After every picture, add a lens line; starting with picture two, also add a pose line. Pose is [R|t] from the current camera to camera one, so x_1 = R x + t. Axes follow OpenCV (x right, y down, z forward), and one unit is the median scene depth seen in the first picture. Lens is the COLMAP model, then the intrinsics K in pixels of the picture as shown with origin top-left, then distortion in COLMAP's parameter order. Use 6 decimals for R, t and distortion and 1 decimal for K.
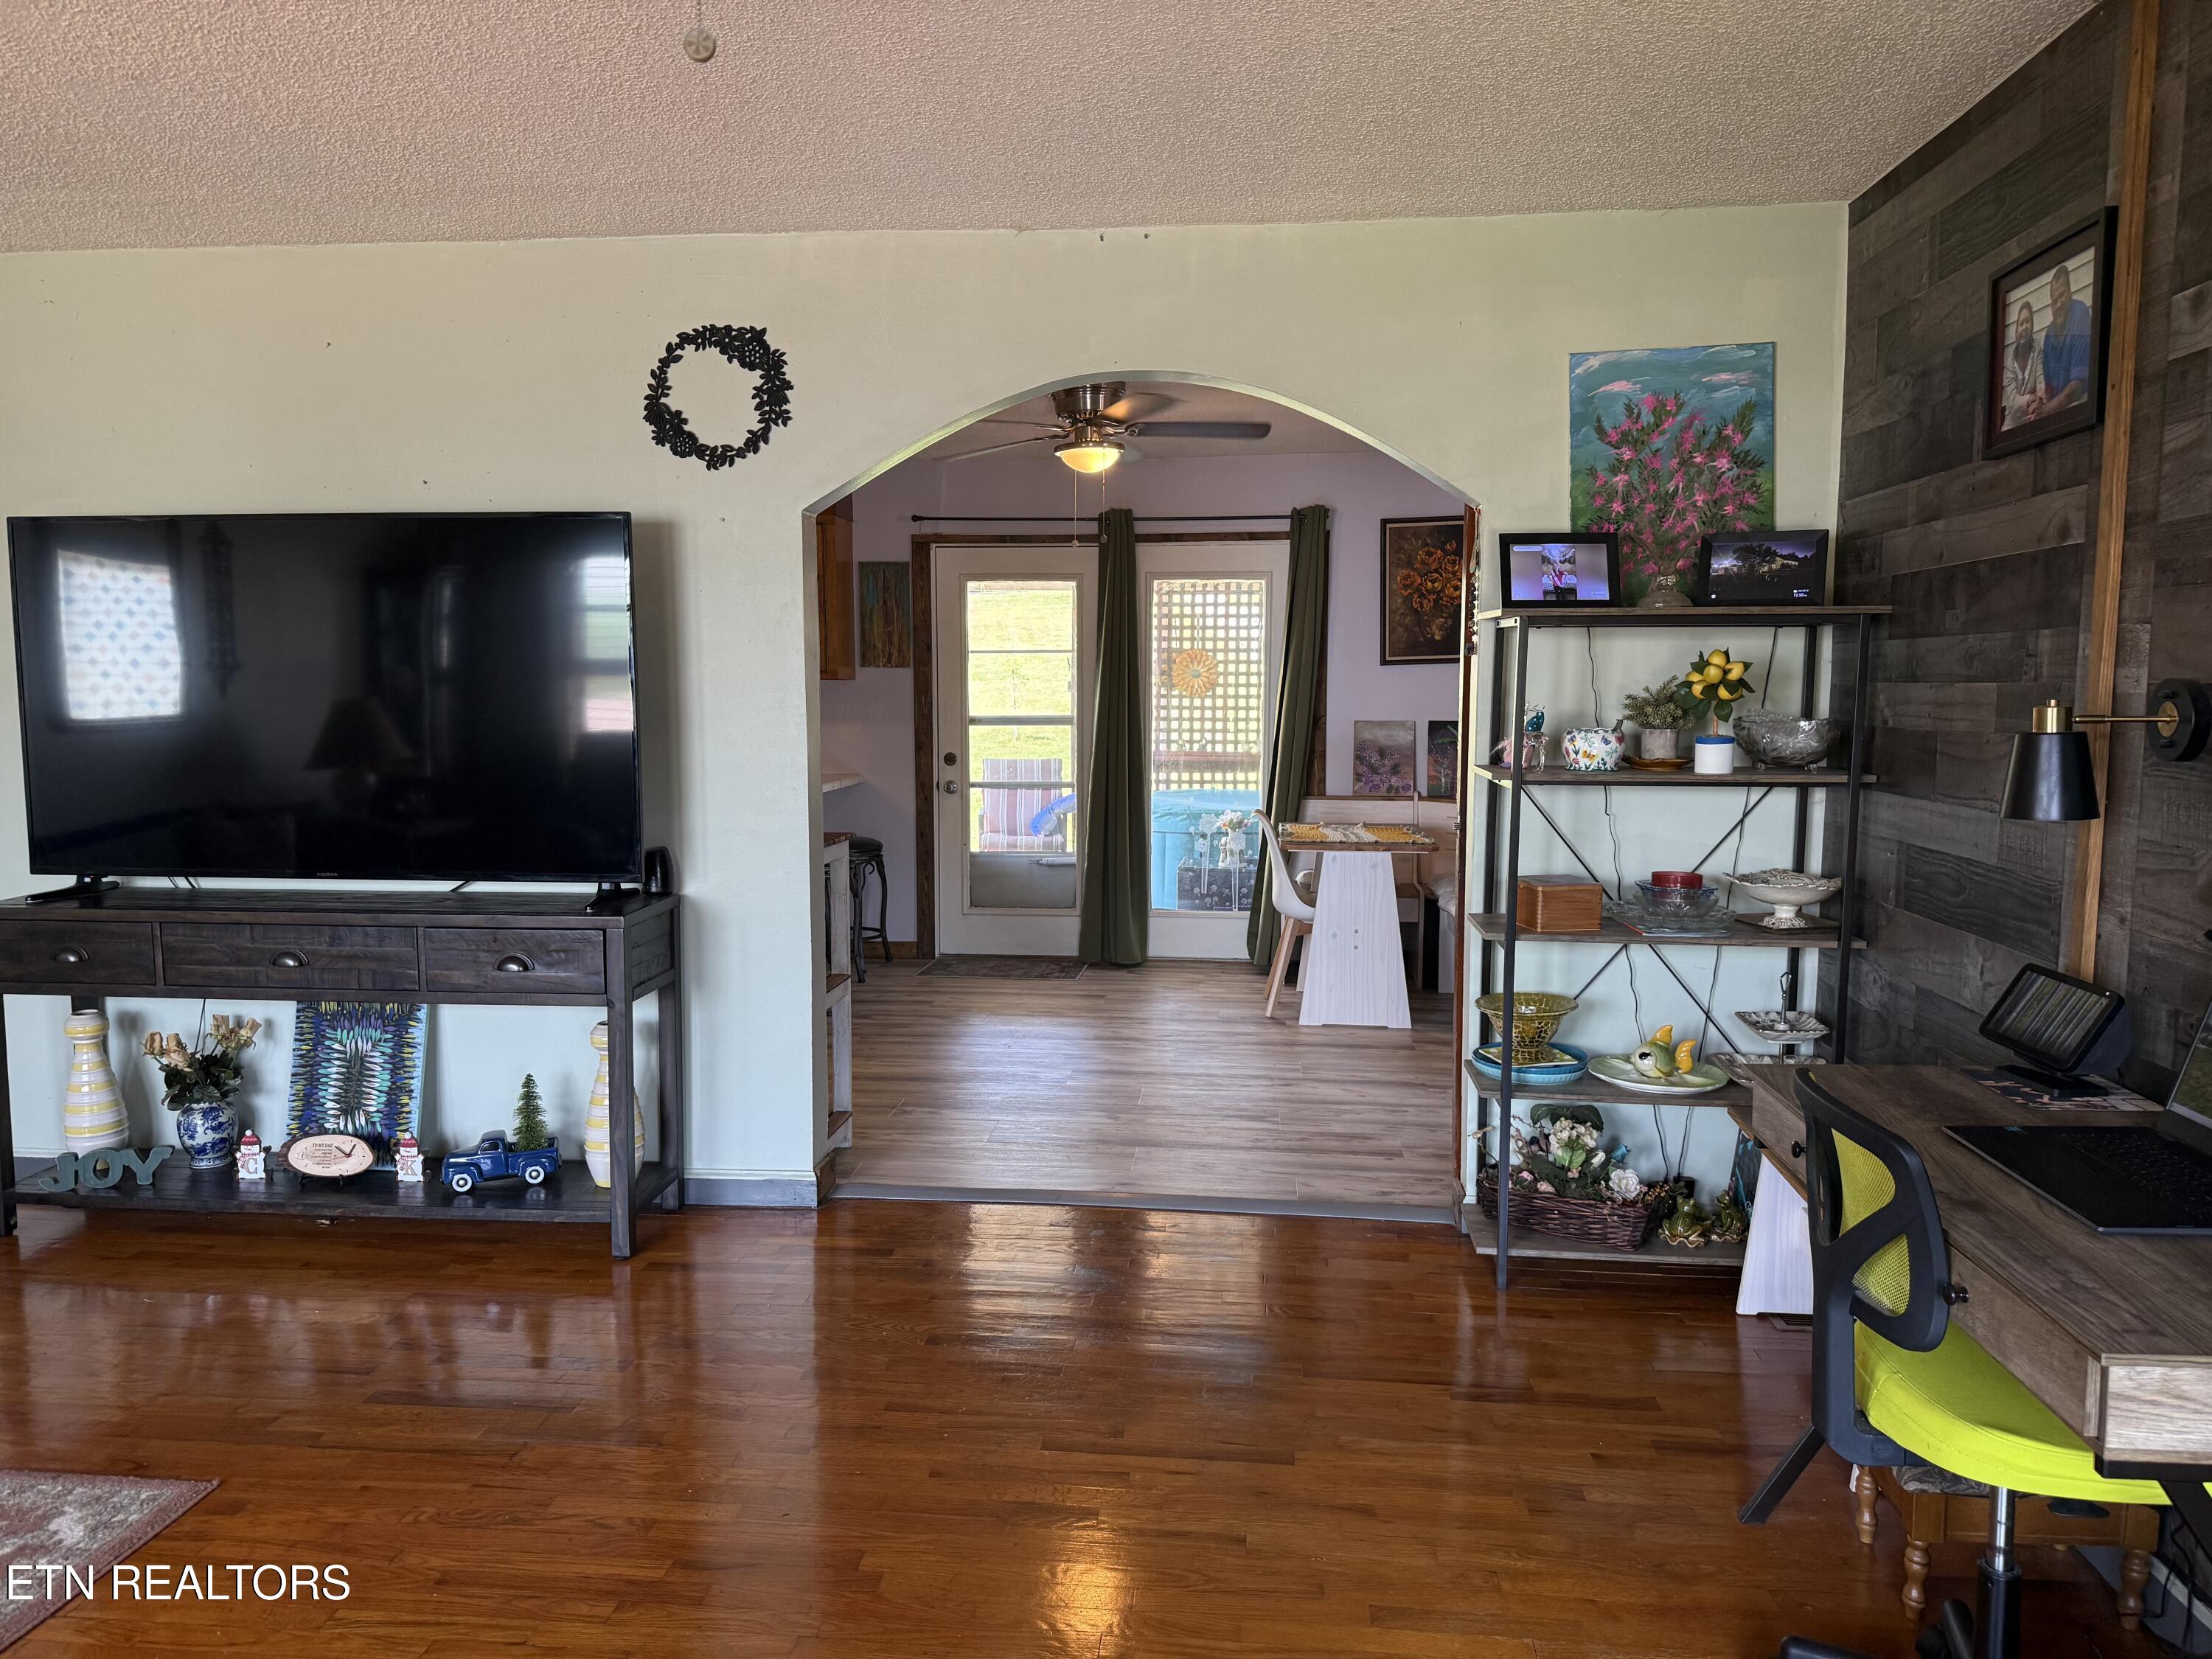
lens RADIAL K [[1537.9, 0, 1115.3], [0, 1537.9, 846.1], [0, 0, 1]] dist [0.043943, -0.074621]
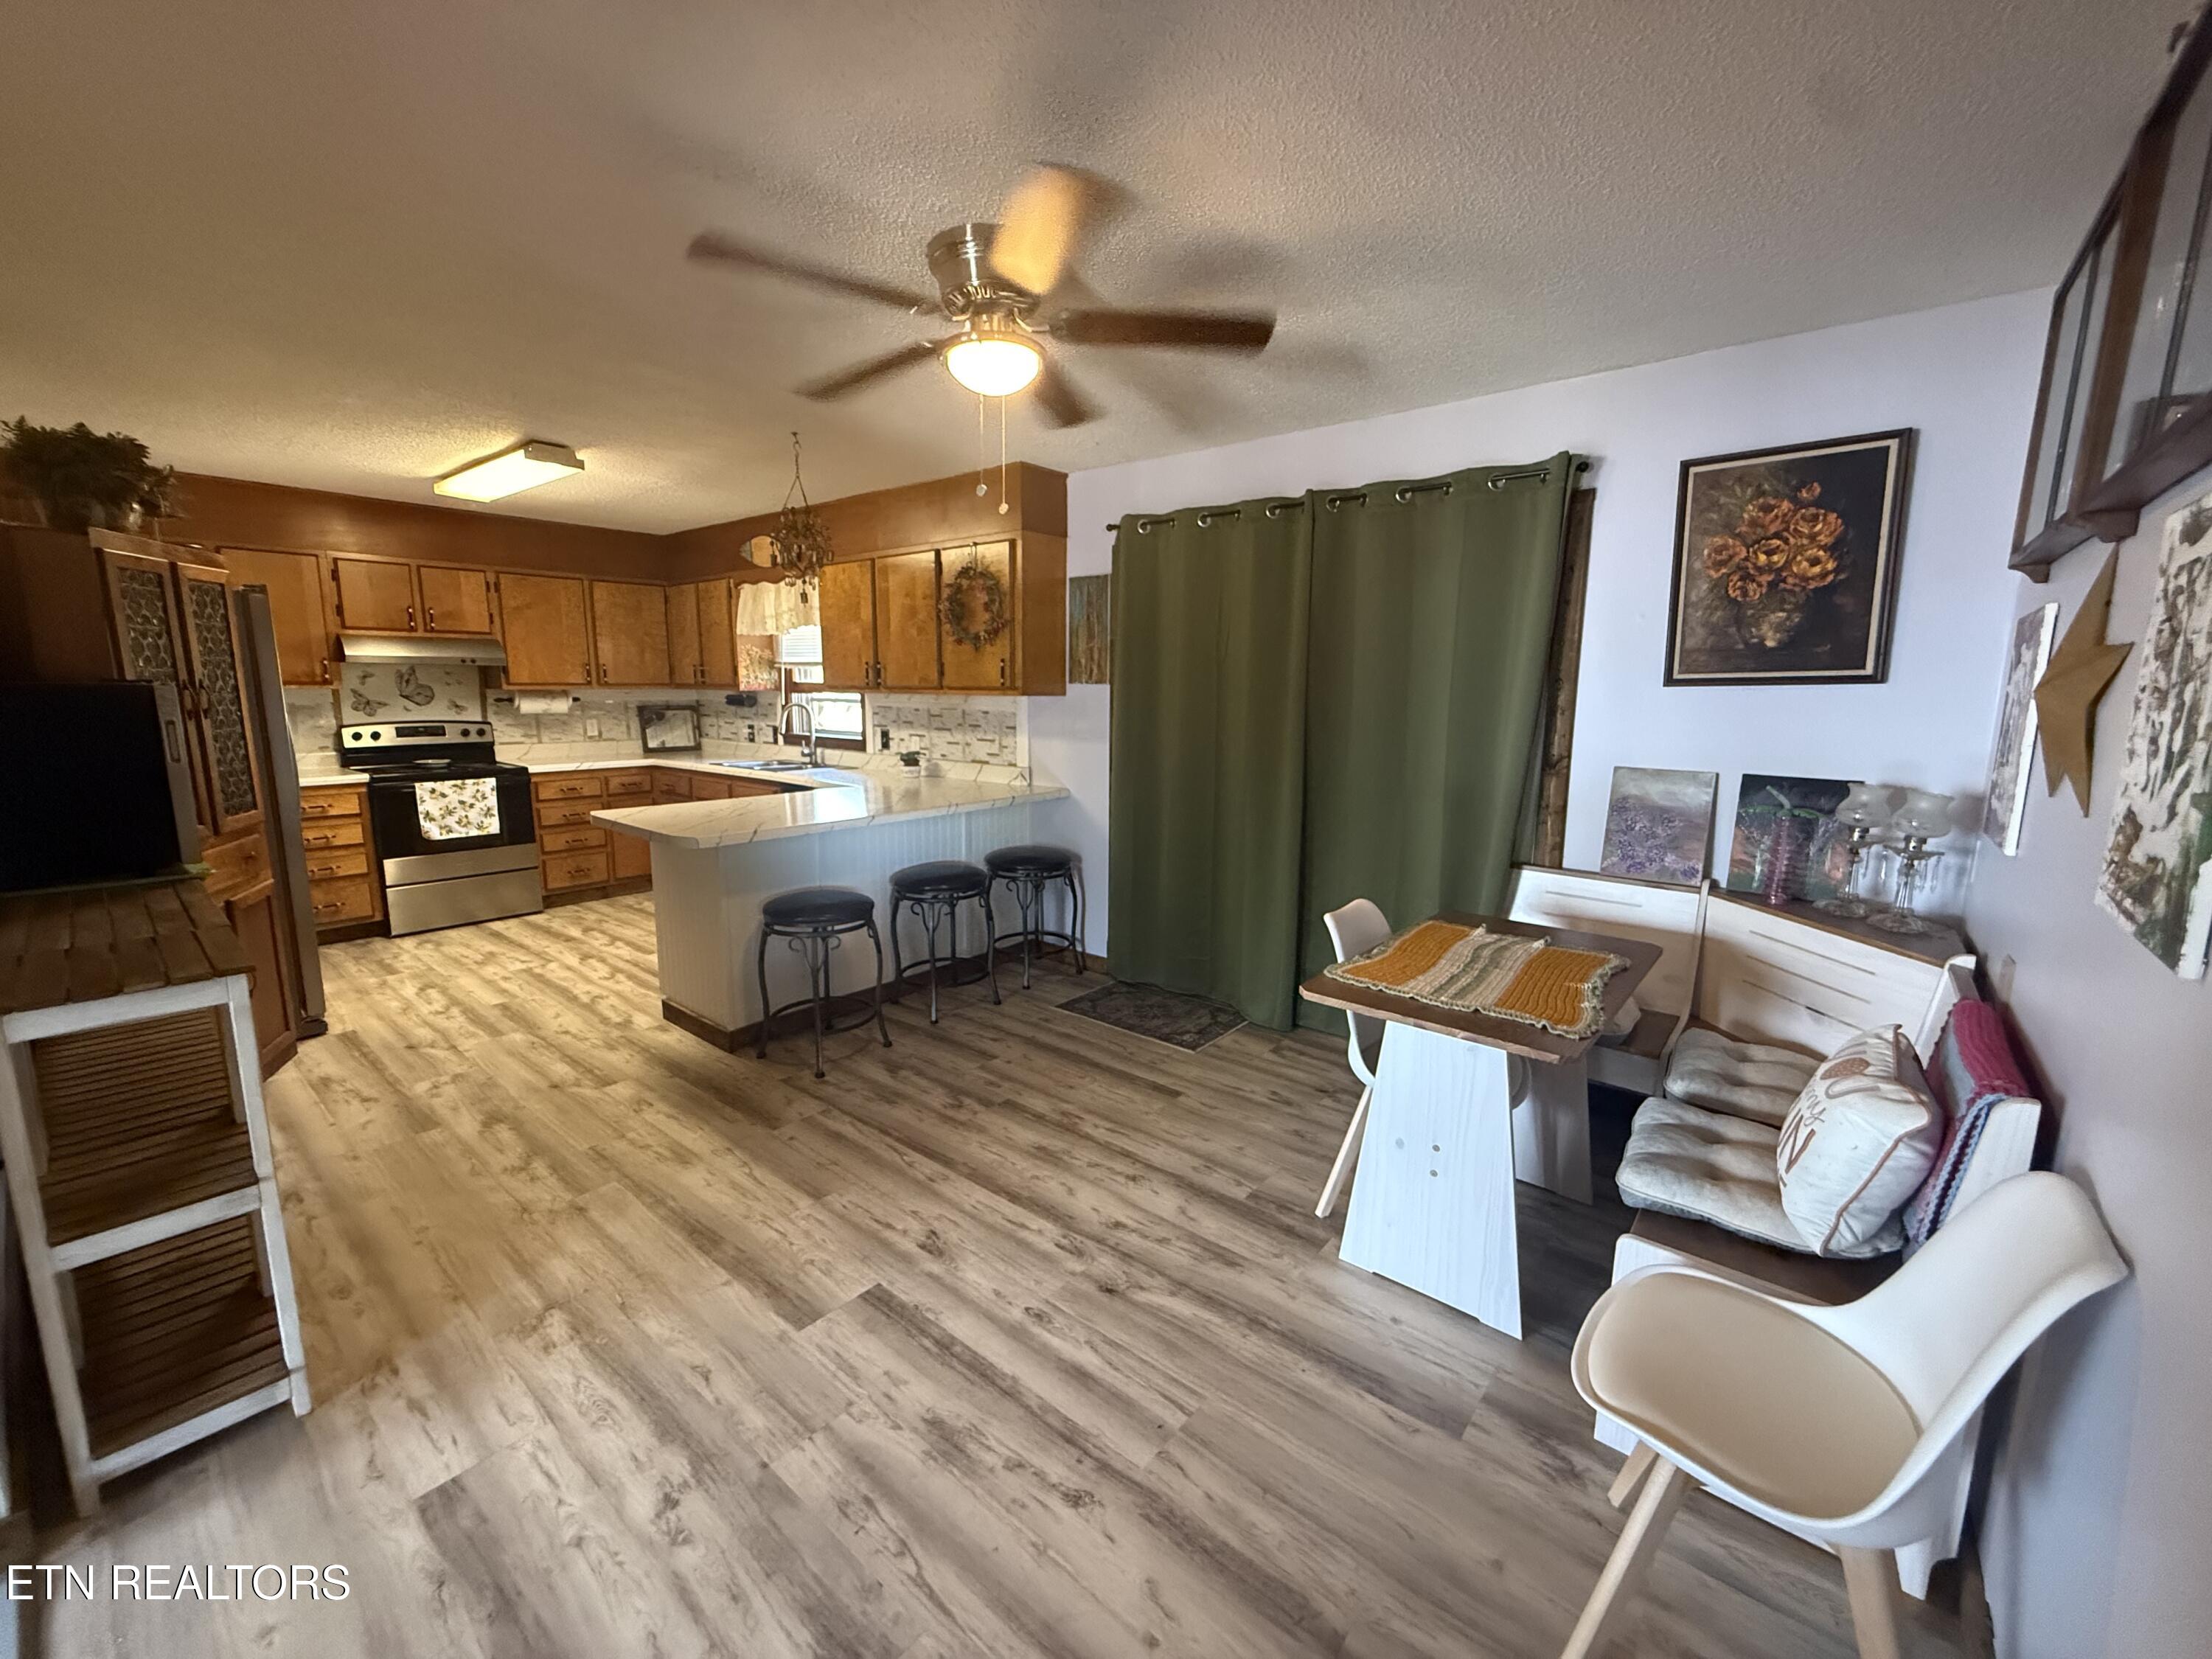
lens RADIAL K [[885.8, 0, 1105.0], [0, 885.8, 828.0], [0, 0, 1]] dist [-0.000439, 0.000218]
pose [[0.833408, 0.096211, -0.544219, 0.184522], [-0.068555, 0.995122, 0.070940, -0.066654], [0.548390, -0.021813, 0.835938, 0.541191]]
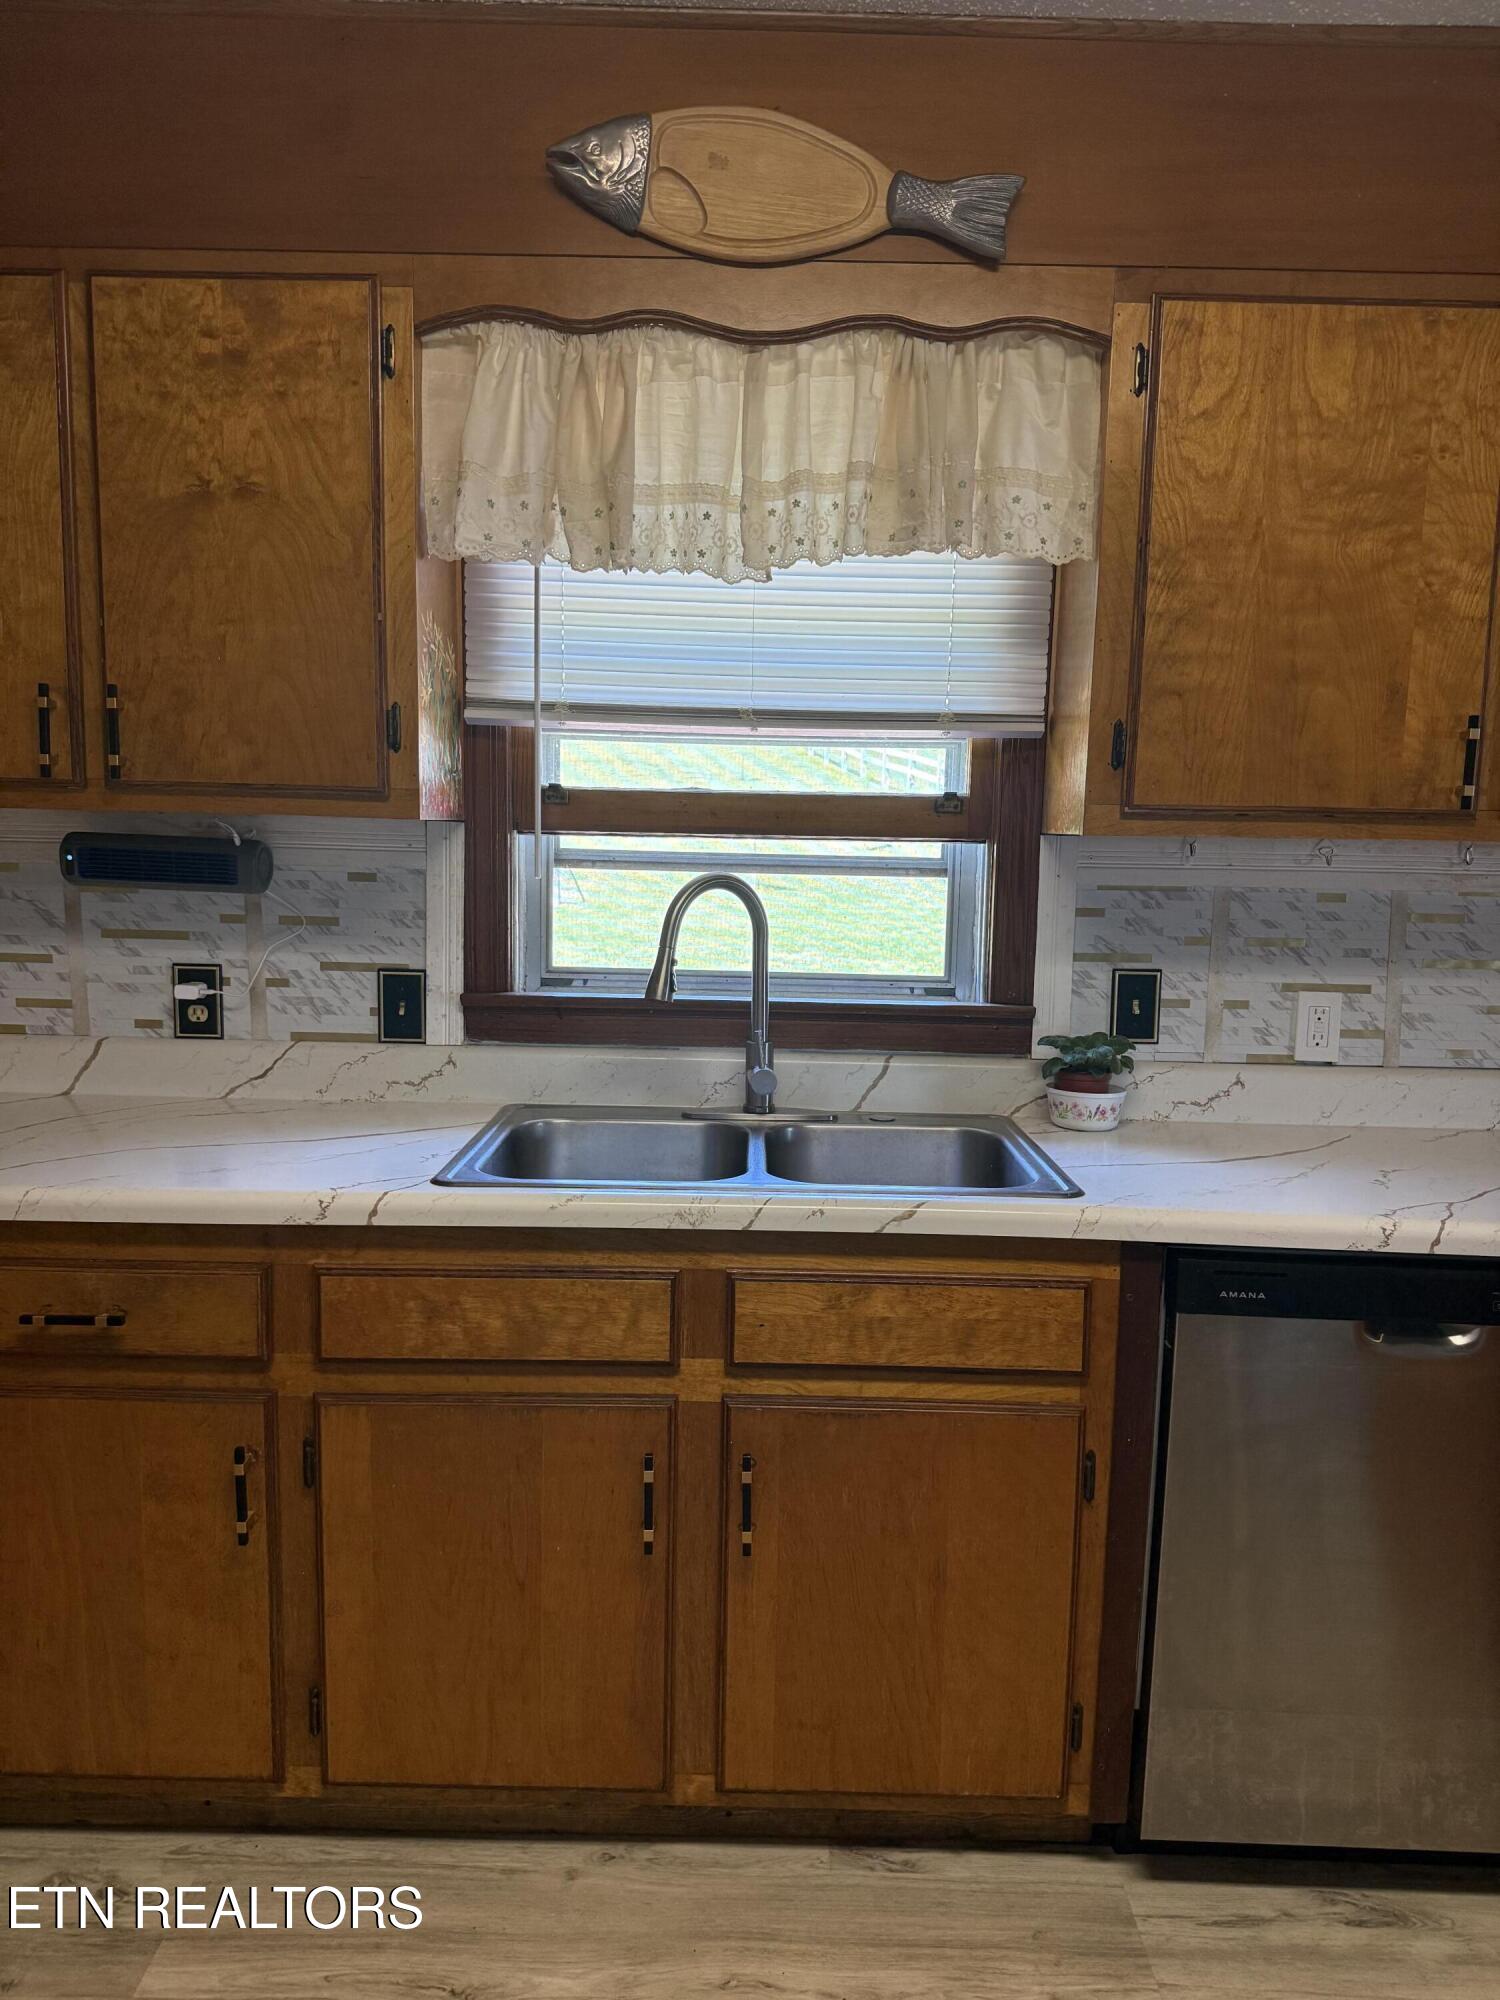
lens RADIAL K [[1390.5, 0, 749.8], [0, 1390.5, 998.6], [0, 0, 1]] dist [0.043943, -0.074621]
pose [[0.995239, 0.011641, 0.096768, -0.491959], [-0.012902, 0.999840, 0.012415, -0.079627], [-0.096608, -0.013605, 0.995229, 0.751403]]
